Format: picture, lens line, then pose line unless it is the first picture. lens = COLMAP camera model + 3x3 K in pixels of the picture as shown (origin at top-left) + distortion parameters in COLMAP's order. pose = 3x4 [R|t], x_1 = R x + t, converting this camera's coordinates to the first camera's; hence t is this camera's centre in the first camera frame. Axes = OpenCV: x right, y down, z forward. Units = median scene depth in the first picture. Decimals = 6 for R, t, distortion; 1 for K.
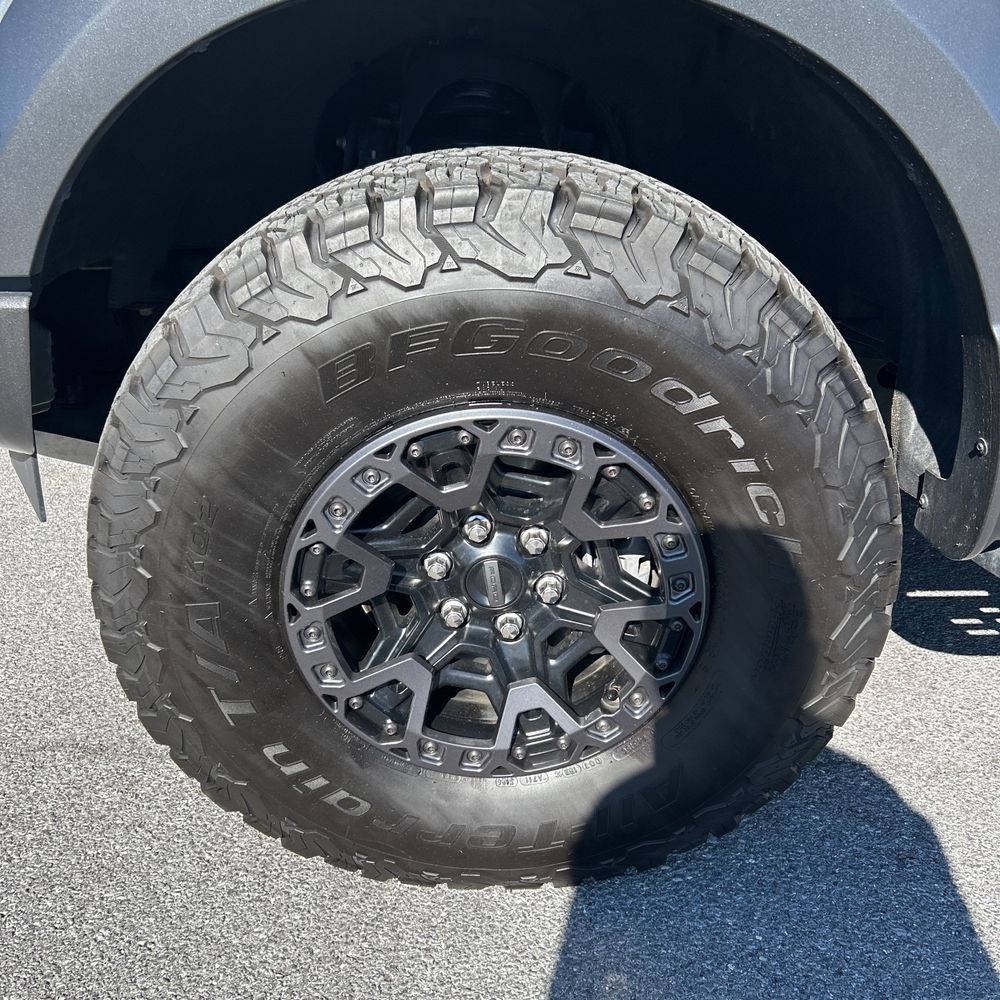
lens RADIAL K [[1019.4, 0, 483.8], [0, 1019.4, 503.3], [0, 0, 1]] dist [0.031768, -0.023753]
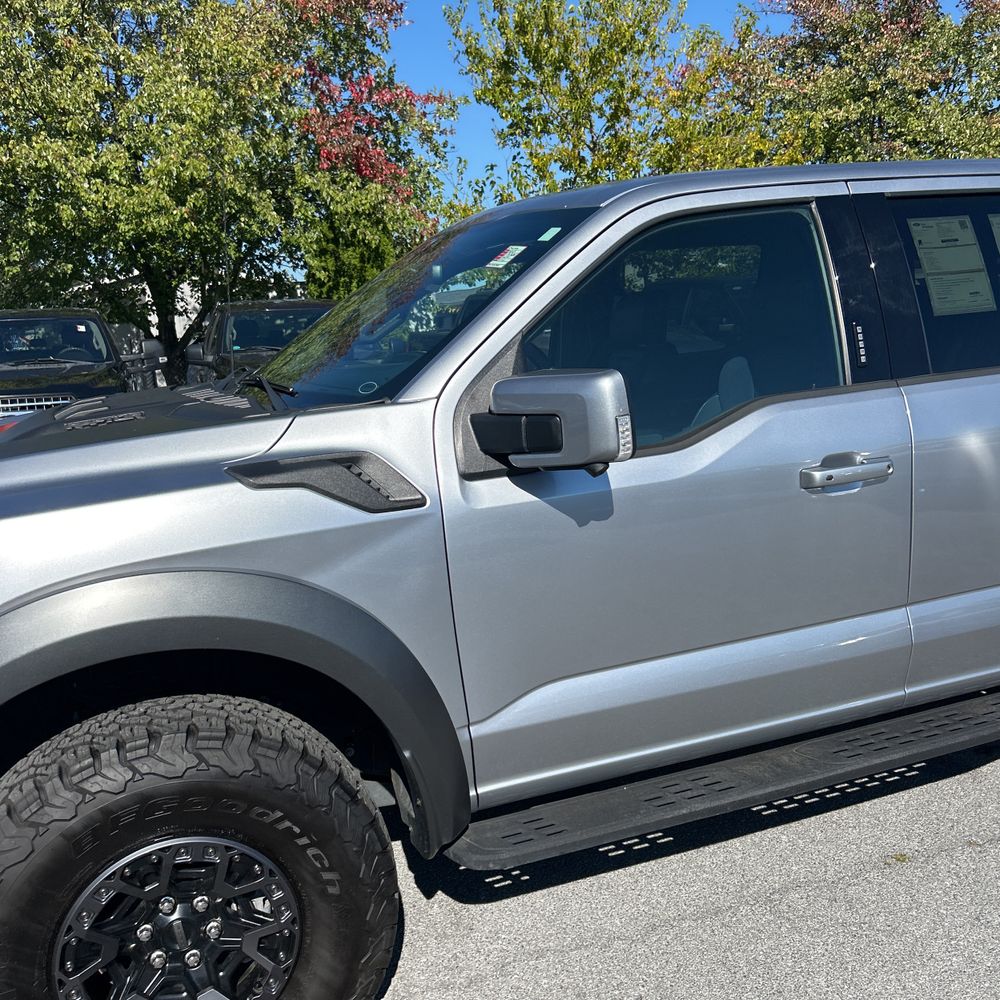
lens RADIAL K [[1019.4, 0, 483.8], [0, 1019.4, 503.3], [0, 0, 1]] dist [0.031768, -0.023753]
pose [[0.935629, -0.115170, 0.333667, -0.005840], [0.202445, 0.949439, -0.239960, -0.109993], [-0.289160, 0.292063, 0.911639, -1.105523]]
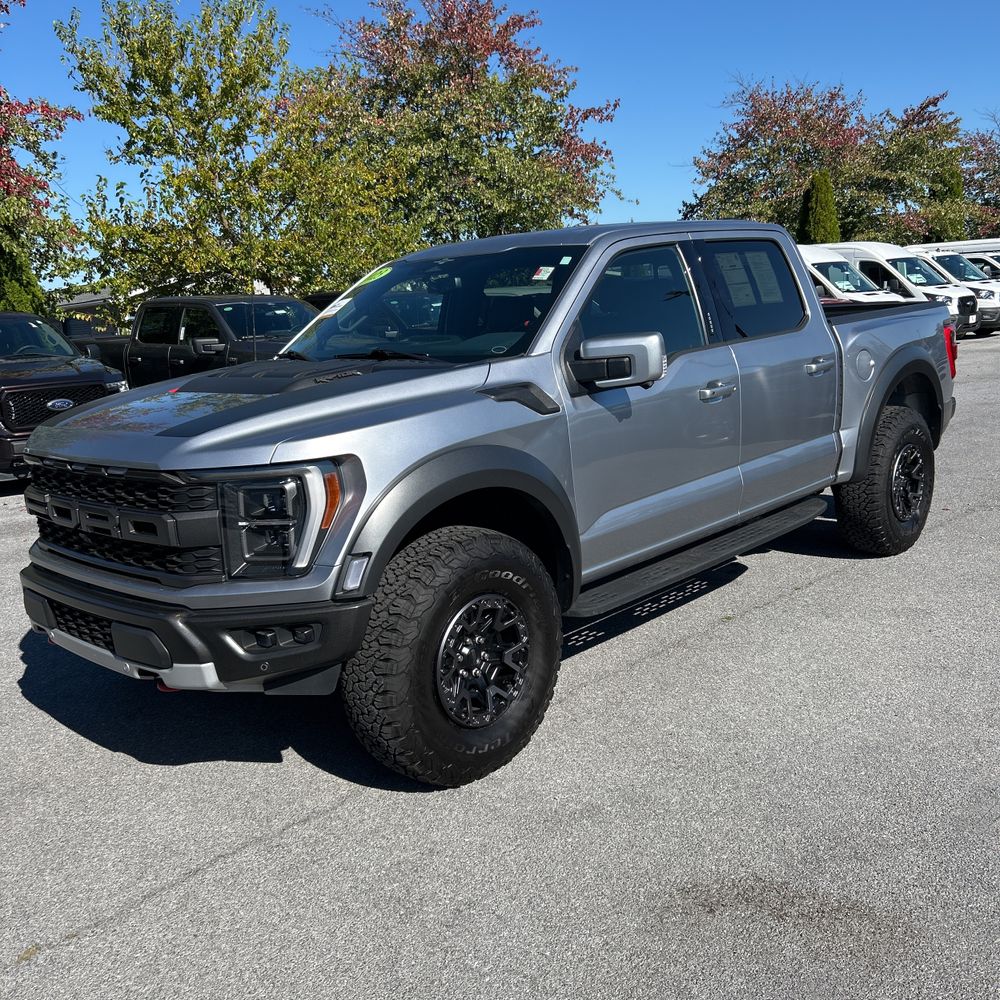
lens RADIAL K [[1021.5, 0, 460.9], [0, 1021.5, 499.3], [0, 0, 1]] dist [0.017959, 0.011303]
pose [[0.711183, -0.180365, 0.679476, -2.283122], [0.365297, 0.920610, -0.137970, 0.056254], [-0.600647, 0.346332, 0.720609, -1.550829]]
